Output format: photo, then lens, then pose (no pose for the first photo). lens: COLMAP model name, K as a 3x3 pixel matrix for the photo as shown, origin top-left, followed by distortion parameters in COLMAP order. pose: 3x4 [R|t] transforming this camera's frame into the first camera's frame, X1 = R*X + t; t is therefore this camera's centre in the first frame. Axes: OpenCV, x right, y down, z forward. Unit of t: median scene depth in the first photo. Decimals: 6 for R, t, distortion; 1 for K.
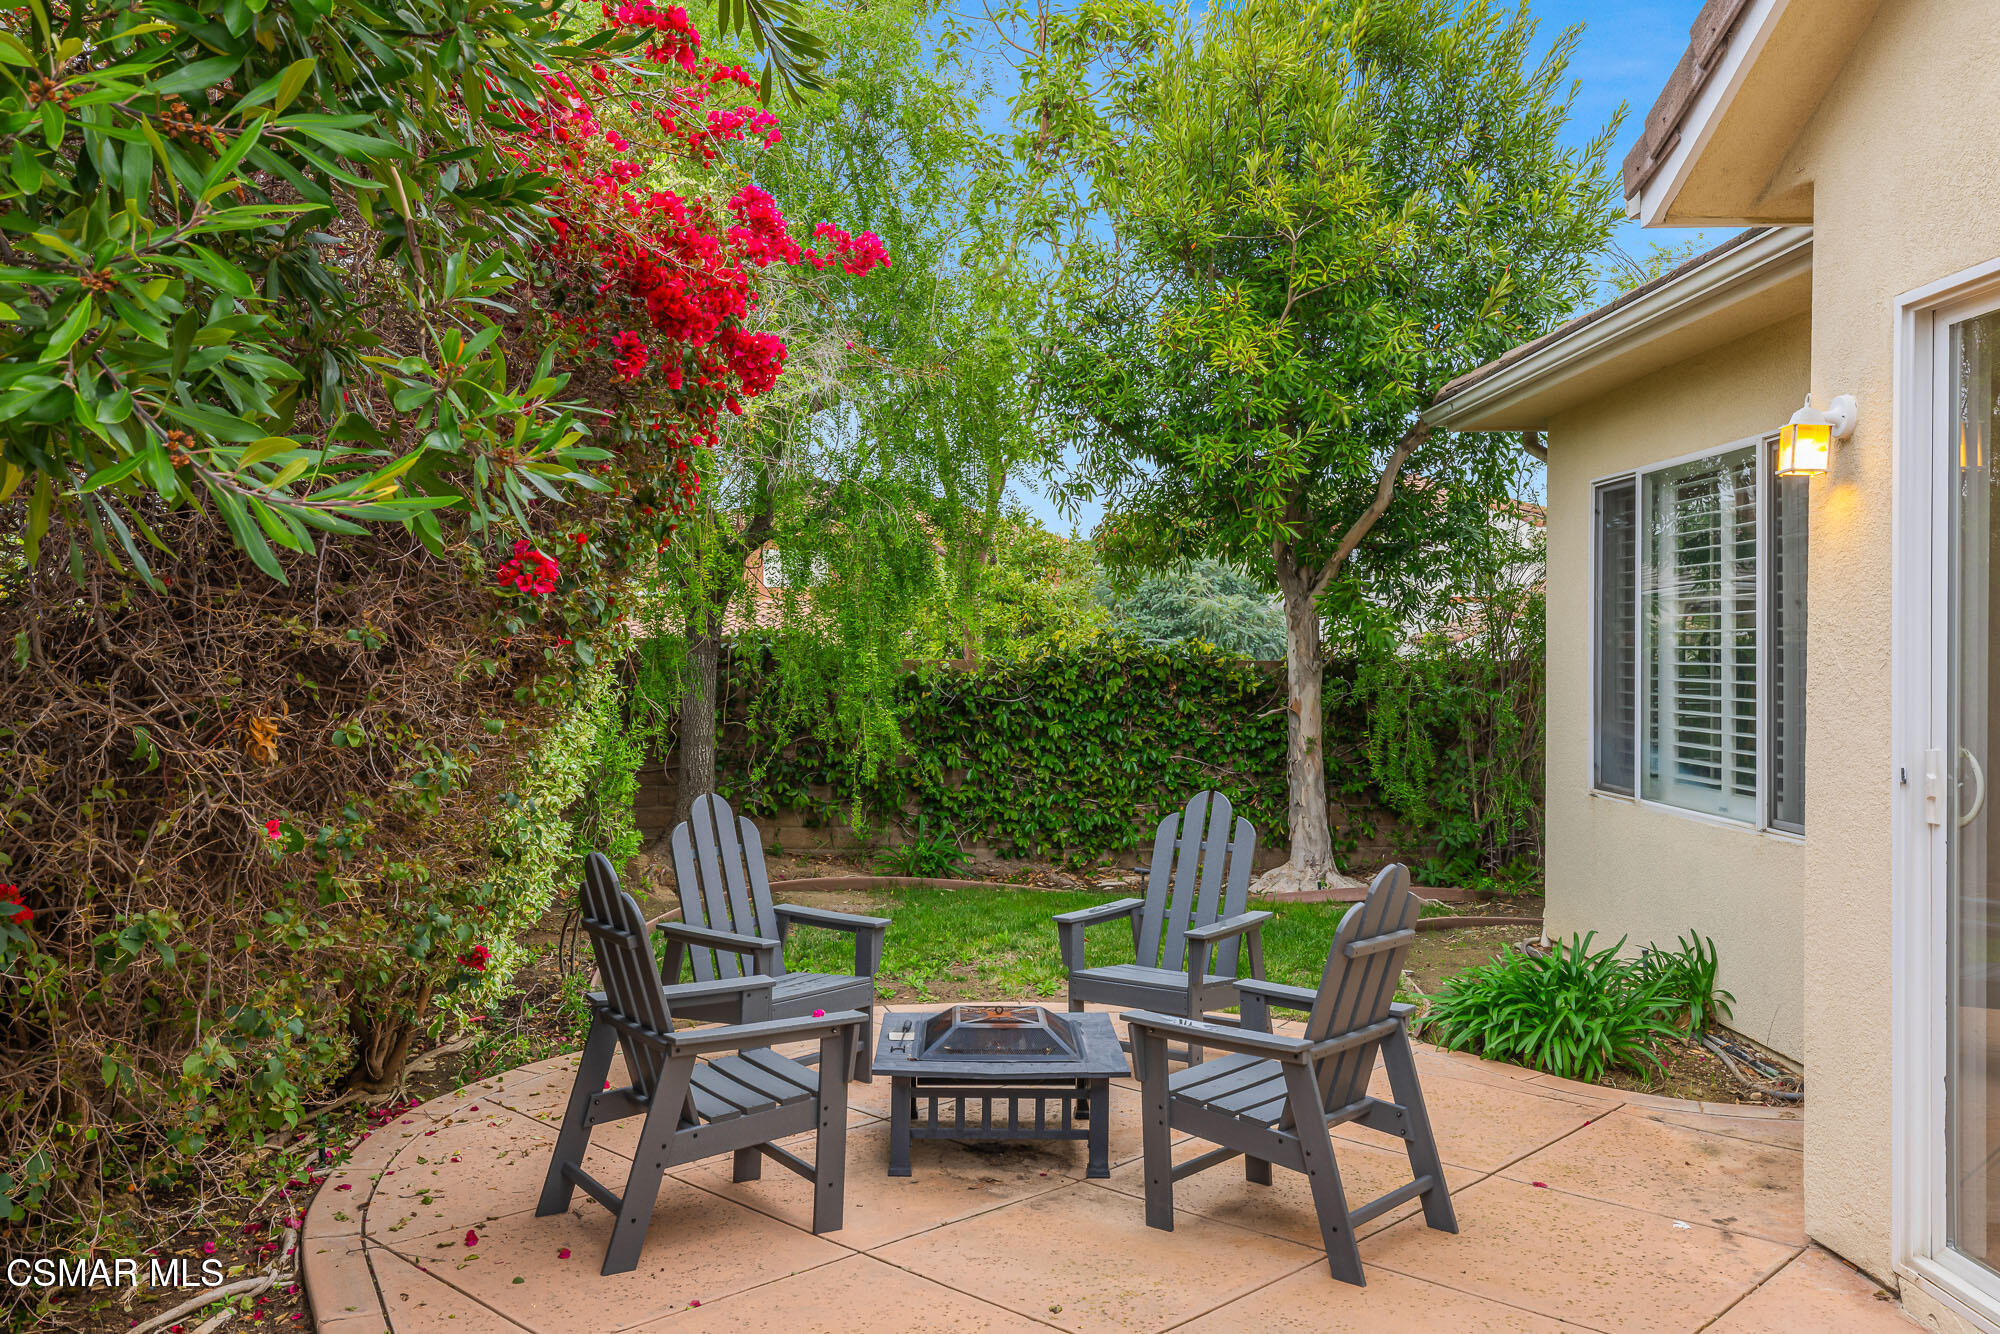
lens RADIAL K [[1640.6, 0, 1000.0], [0, 1640.6, 667.0], [0, 0, 1]] dist [0.004761, 0.008024]
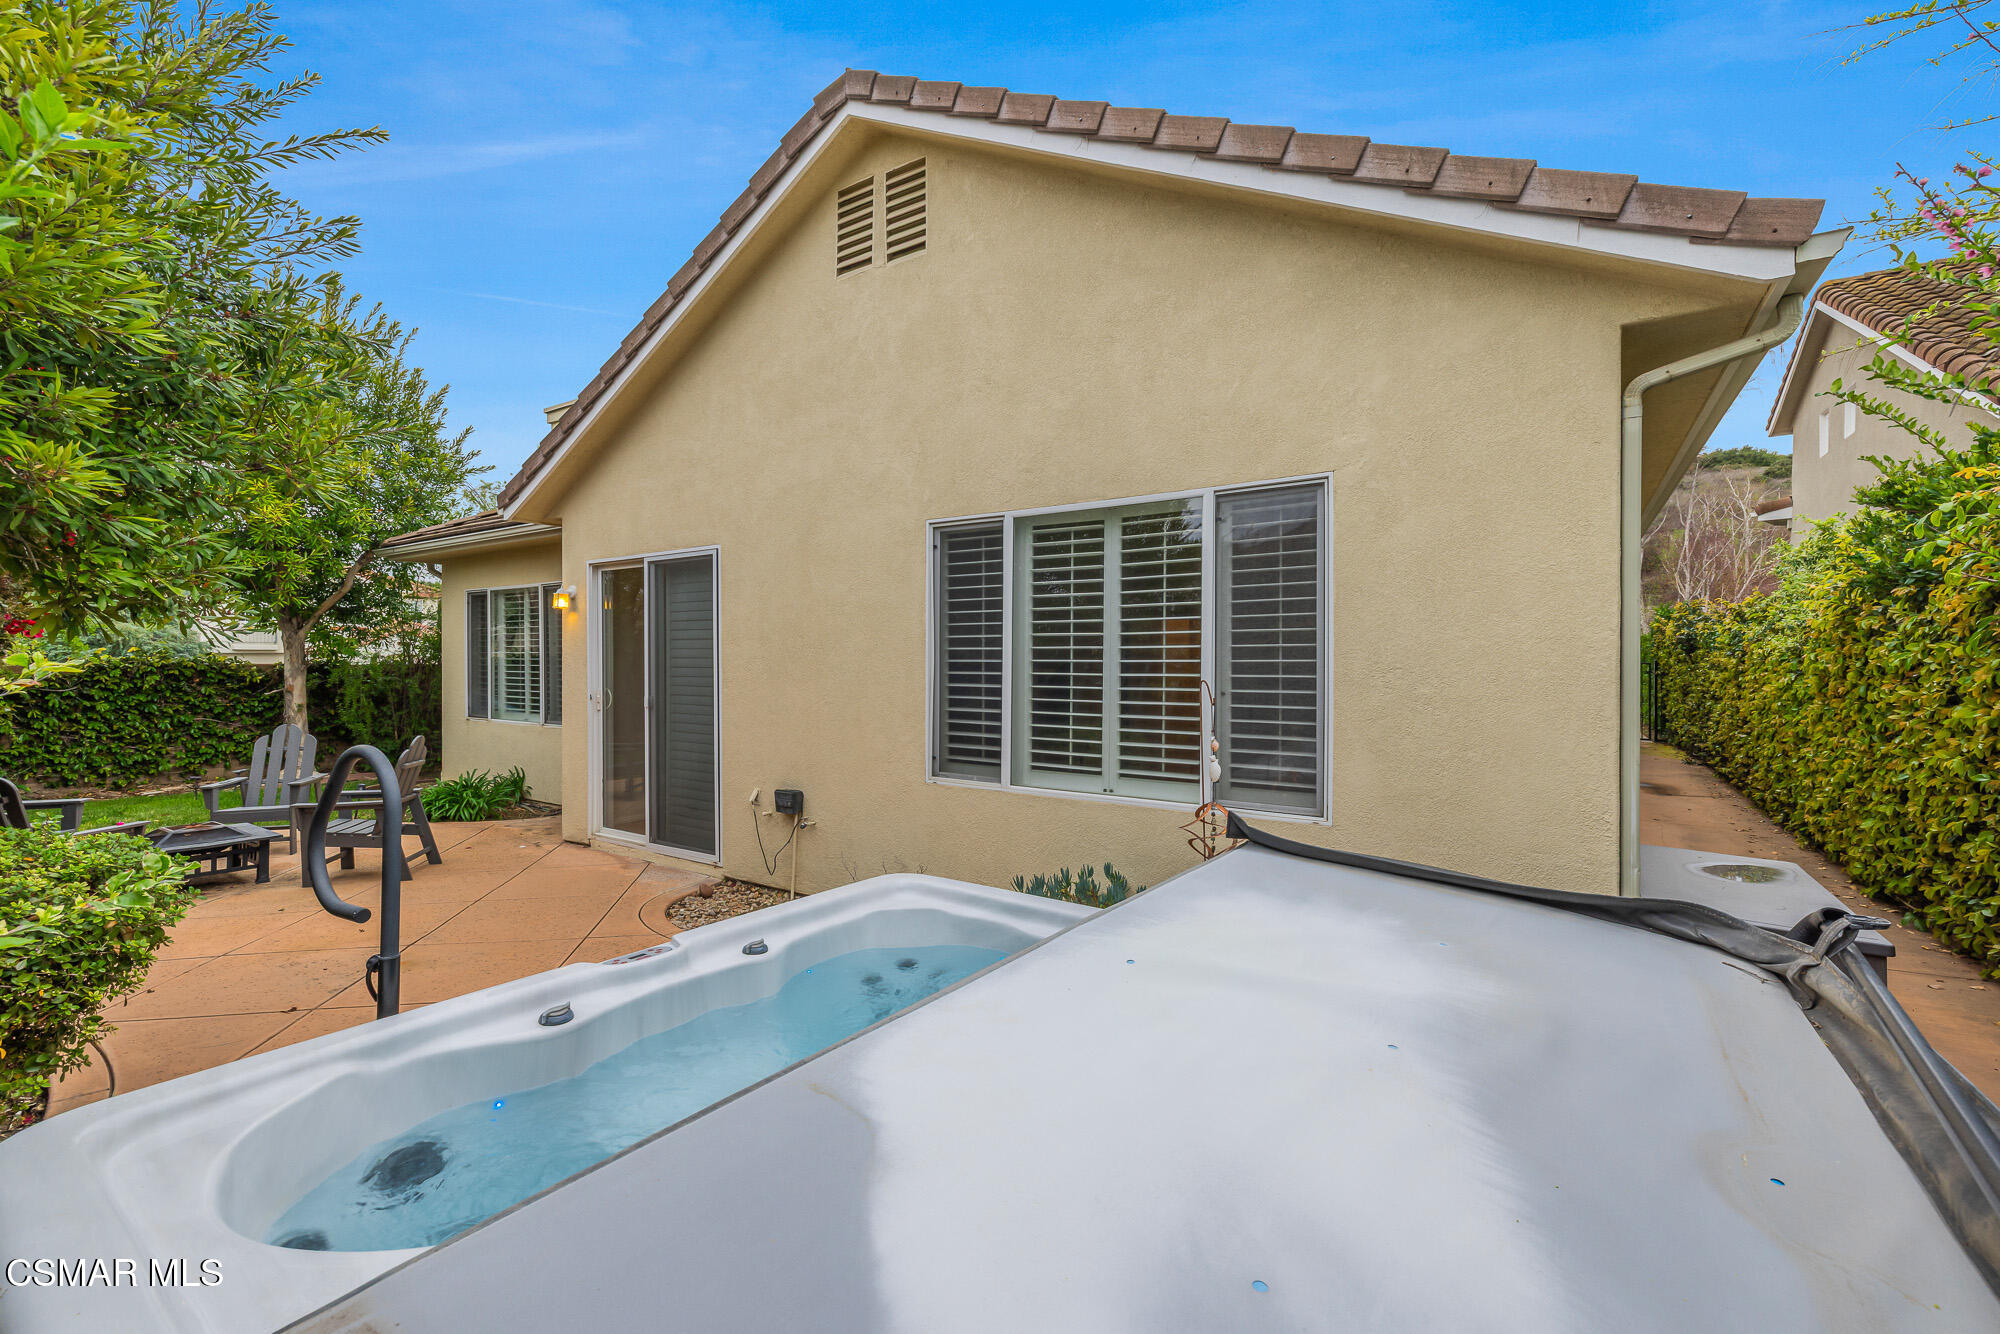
lens RADIAL K [[835.1, 0, 1000.0], [0, 835.1, 667.0], [0, 0, 1]] dist [0.000519, 0.000013]
pose [[0.576962, -0.008497, 0.816727, -0.149797], [0.007566, 0.999959, 0.005058, -0.000056], [-0.816736, 0.003261, 0.577003, -0.276524]]
